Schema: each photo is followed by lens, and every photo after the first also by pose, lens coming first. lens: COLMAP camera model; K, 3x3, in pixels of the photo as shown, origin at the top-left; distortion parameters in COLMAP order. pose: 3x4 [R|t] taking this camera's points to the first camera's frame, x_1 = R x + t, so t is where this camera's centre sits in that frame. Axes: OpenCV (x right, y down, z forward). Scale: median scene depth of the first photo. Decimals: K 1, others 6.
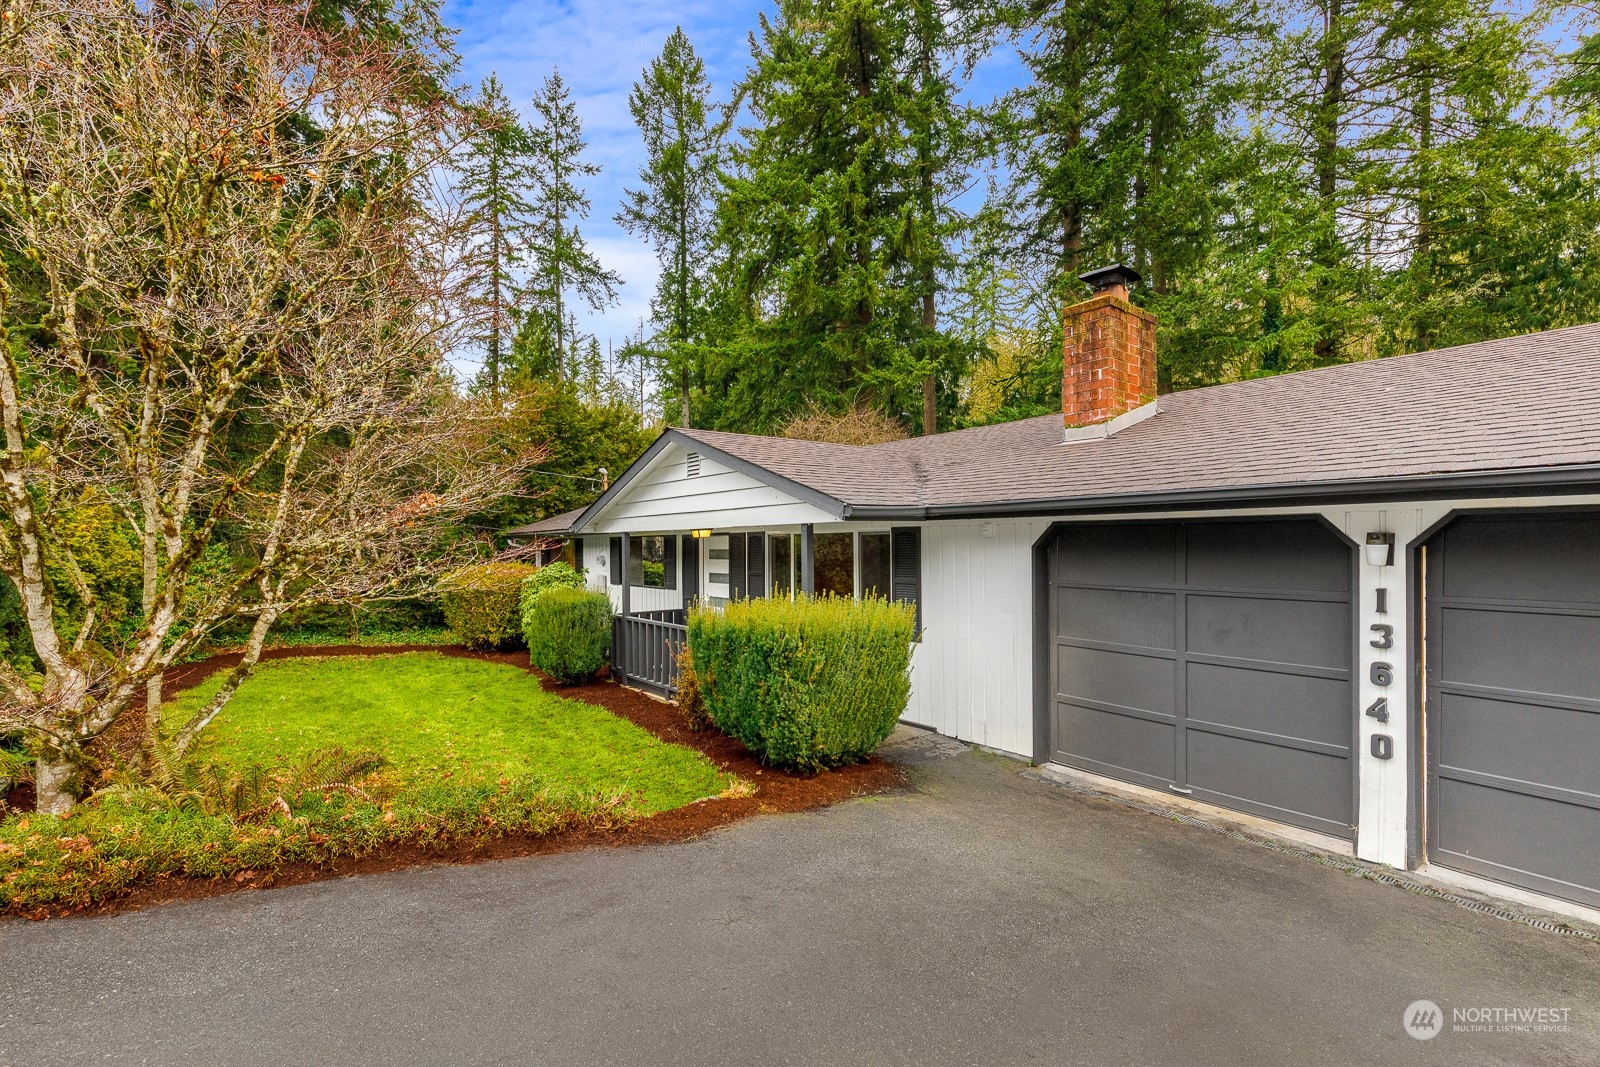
lens RADIAL K [[735.8, 0, 796.3], [0, 735.8, 551.4], [0, 0, 1]] dist [0.007983, -0.000103]
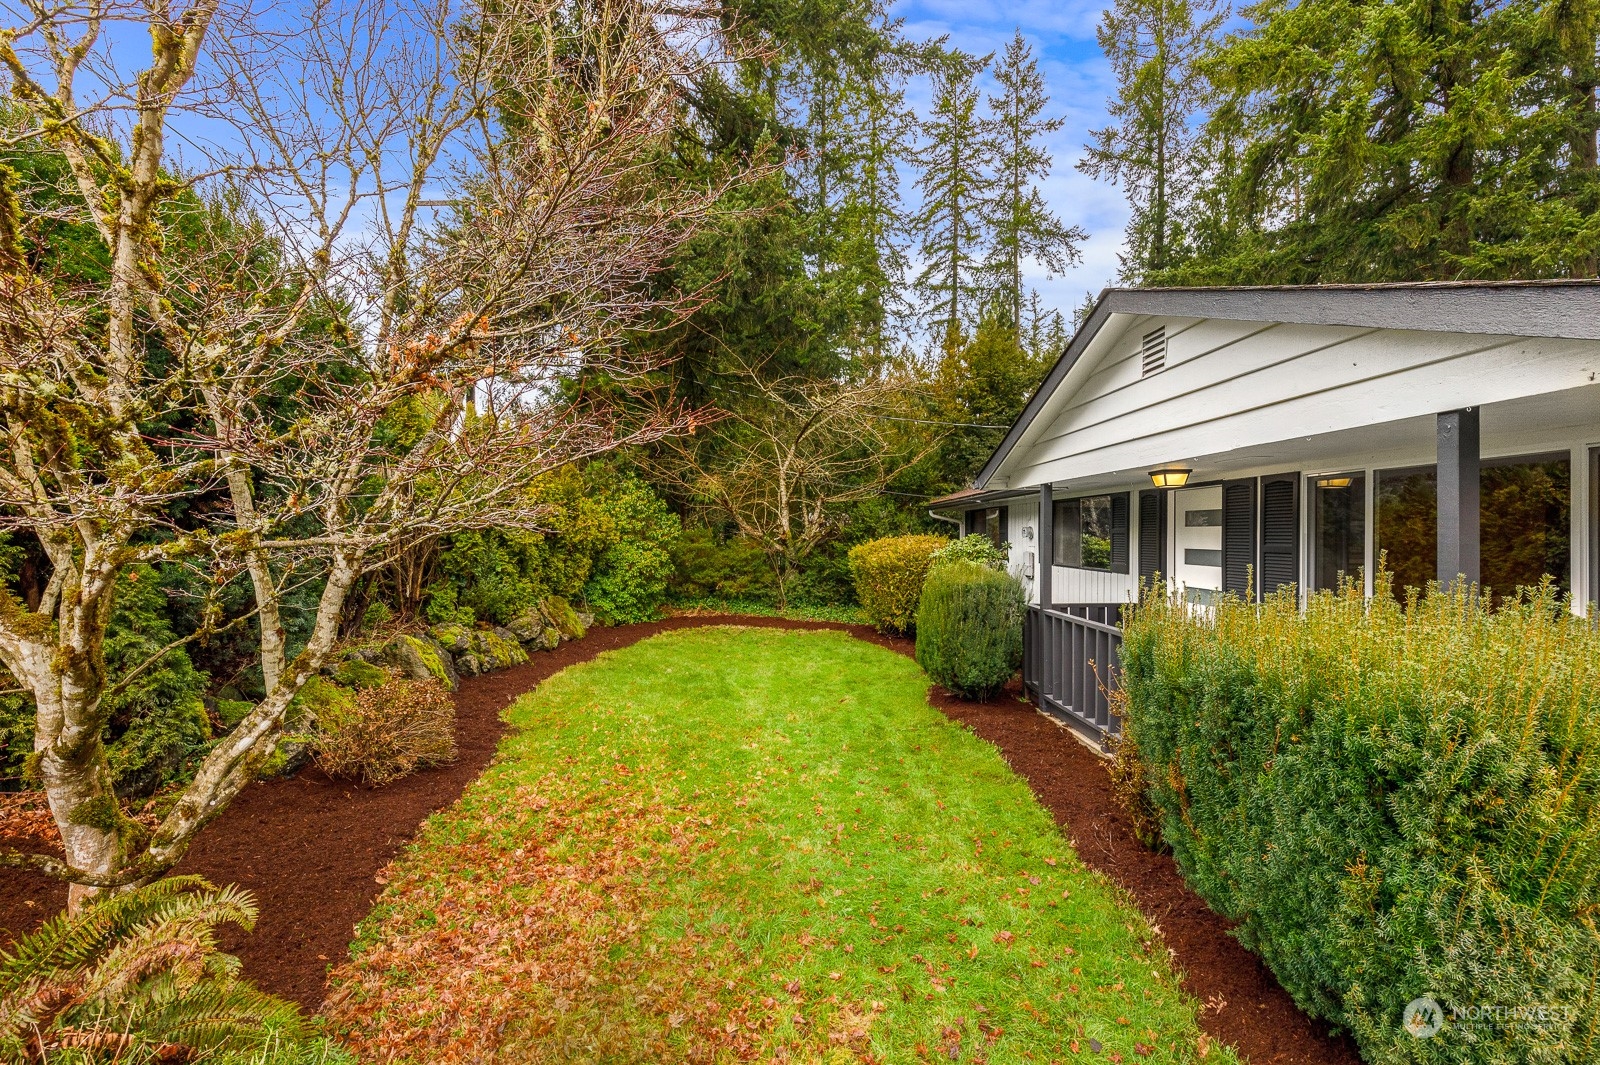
lens RADIAL K [[725.0, 0, 800.0], [0, 725.0, 532.5], [0, 0, 1]] dist [0.007150, -0.000322]
pose [[0.818939, 0.010023, -0.573793, -0.022956], [-0.013387, 0.999909, -0.001641, 0.014840], [0.573724, 0.009025, 0.818999, 0.217820]]
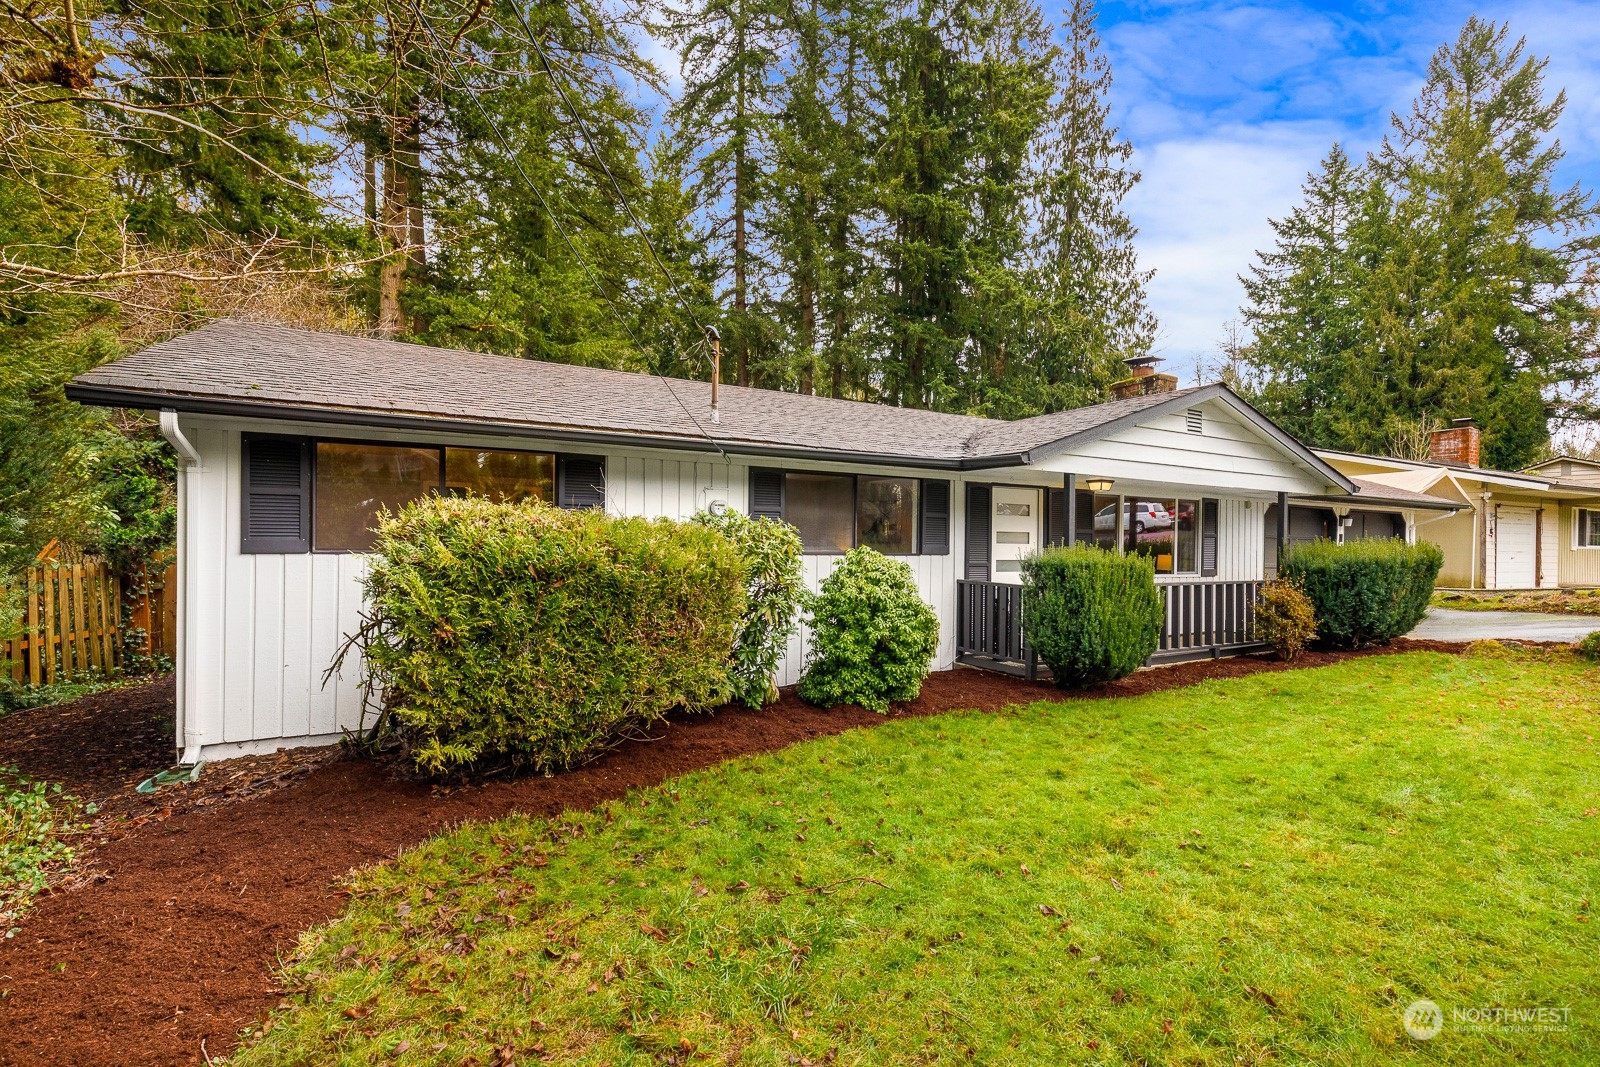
lens RADIAL K [[753.2, 0, 803.9], [0, 753.2, 524.4], [0, 0, 1]] dist [0.004059, 0.000107]
pose [[0.098392, 0.011696, 0.995079, -0.689959], [-0.022601, 0.999699, -0.009516, 0.024580], [-0.994891, -0.021554, 0.098626, 0.798785]]
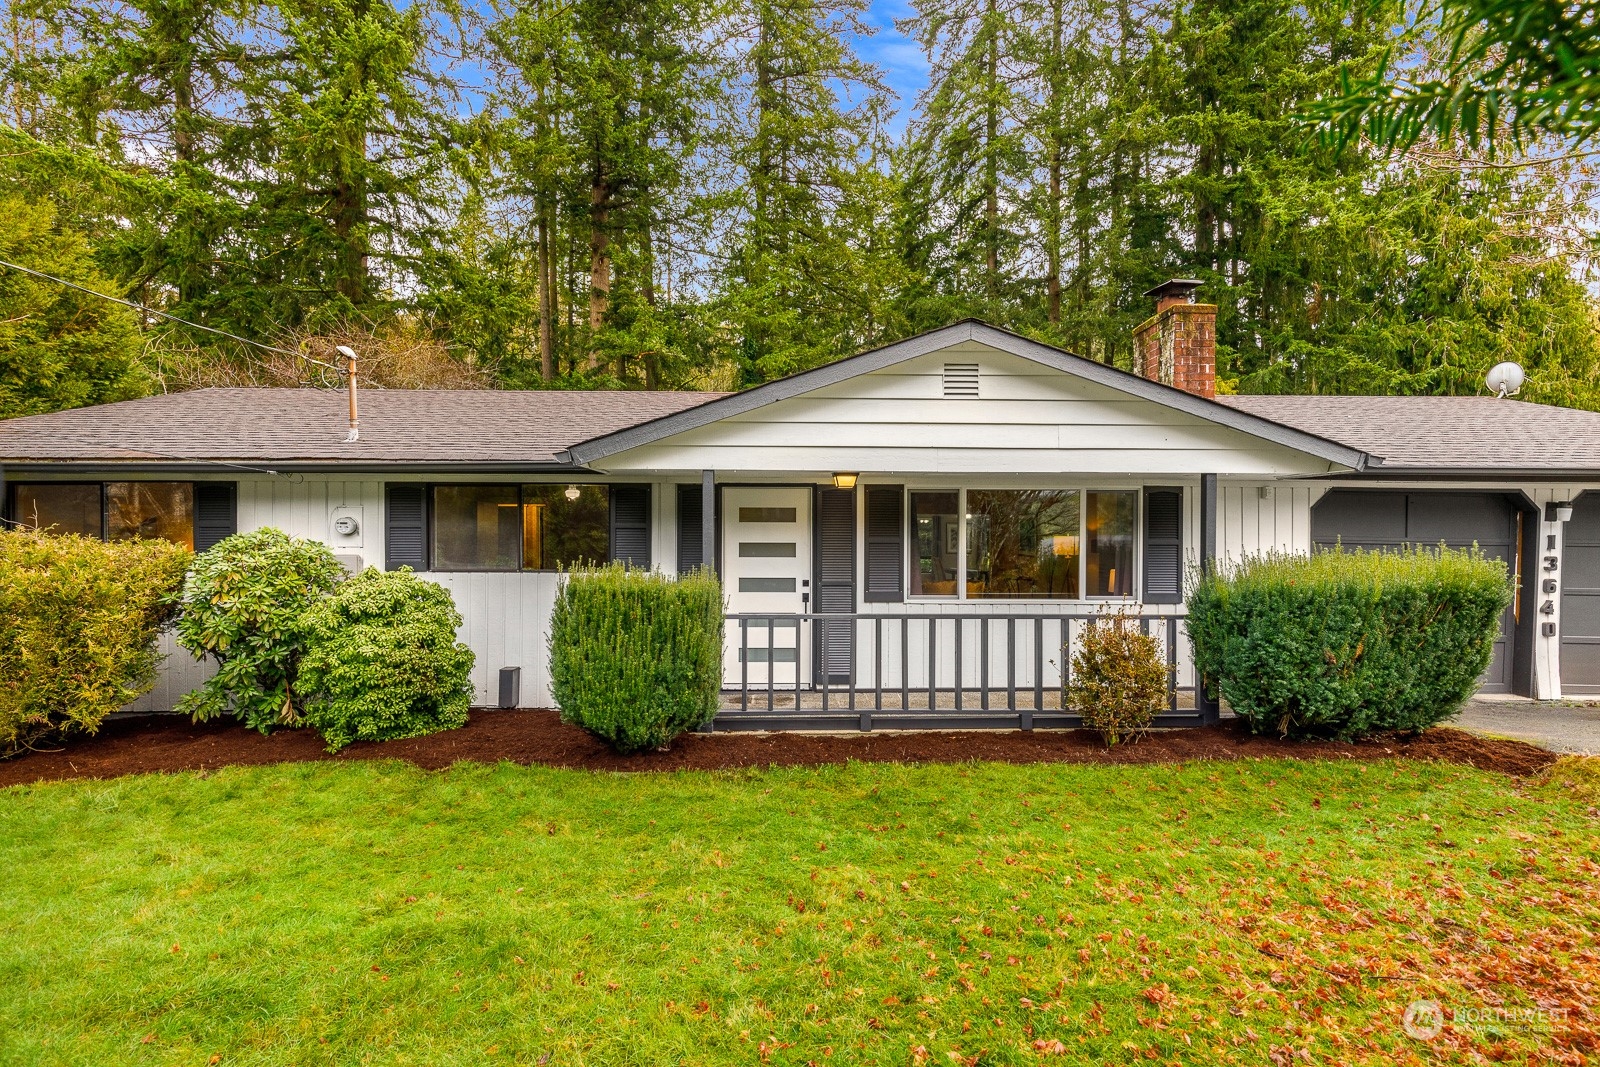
lens RADIAL K [[740.9, 0, 793.8], [0, 740.9, 532.8], [0, 0, 1]] dist [0.008082, -0.000261]
pose [[0.581085, -0.005488, 0.813824, -0.458012], [-0.003838, 0.999948, 0.009484, 0.010467], [-0.813834, -0.008635, 0.581033, 0.412124]]
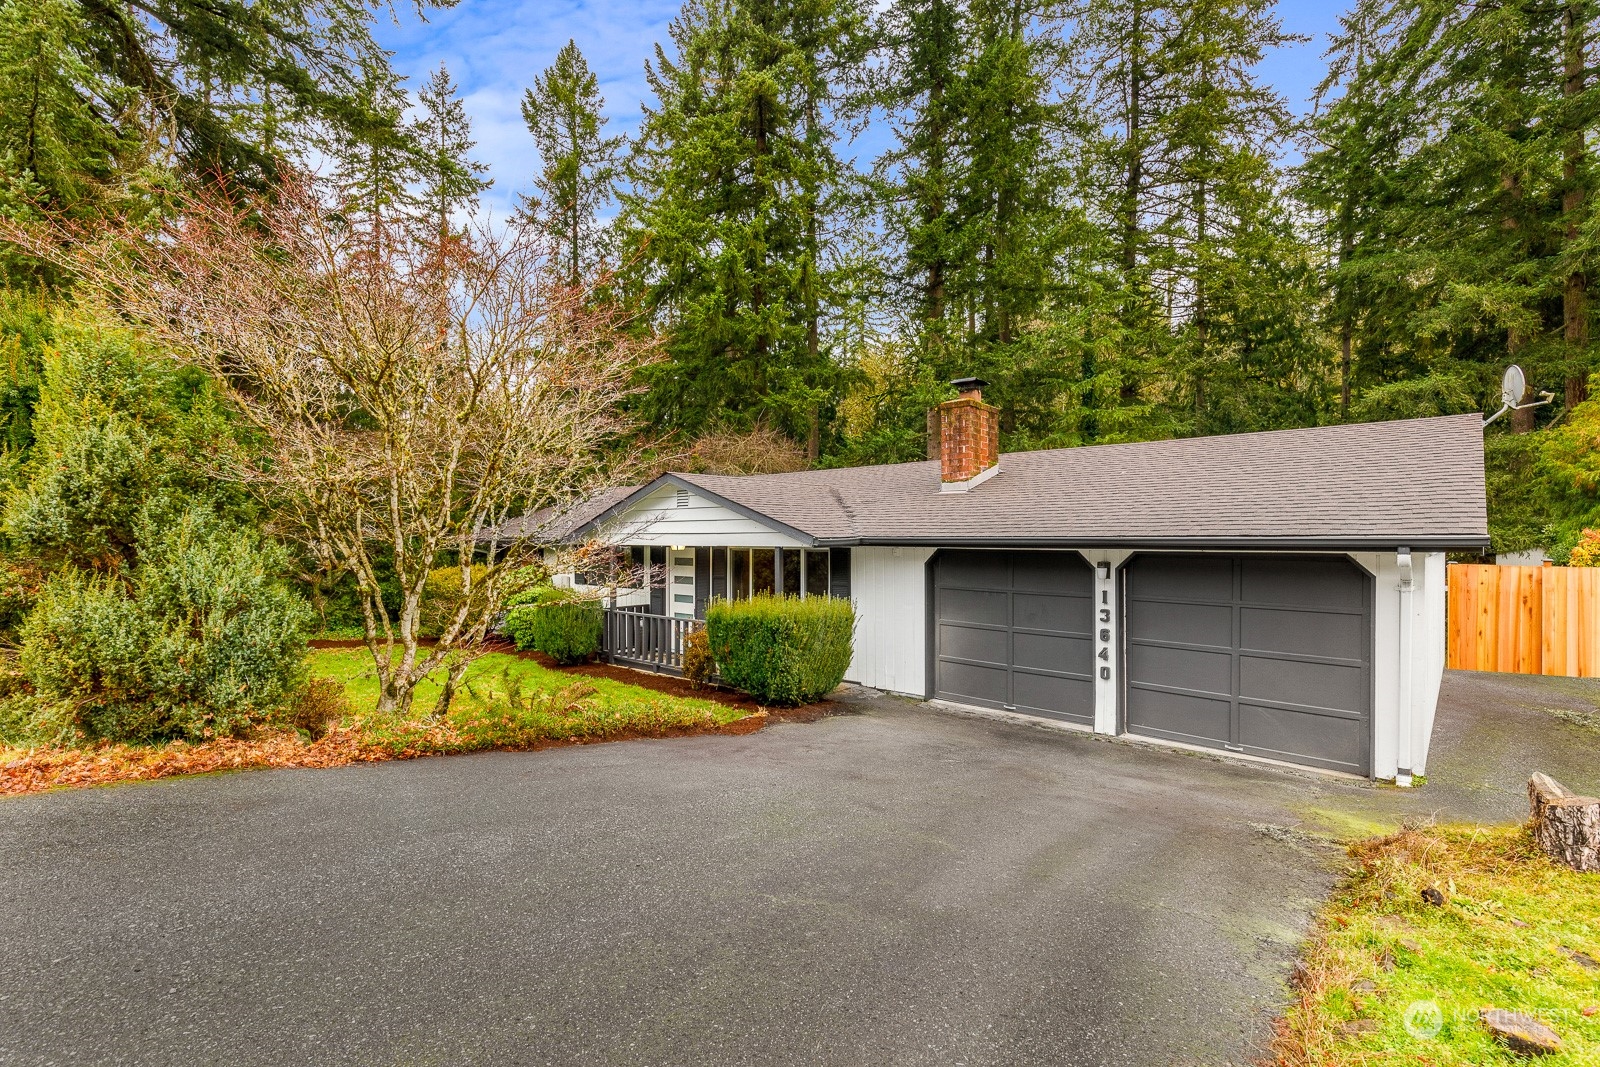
lens RADIAL K [[740.9, 0, 793.8], [0, 740.9, 532.8], [0, 0, 1]] dist [0.008082, -0.000261]
pose [[0.984195, 0.007180, 0.176942, -0.101894], [-0.004693, 0.999884, -0.014473, -0.020090], [-0.177026, 0.013414, 0.984115, -0.222114]]
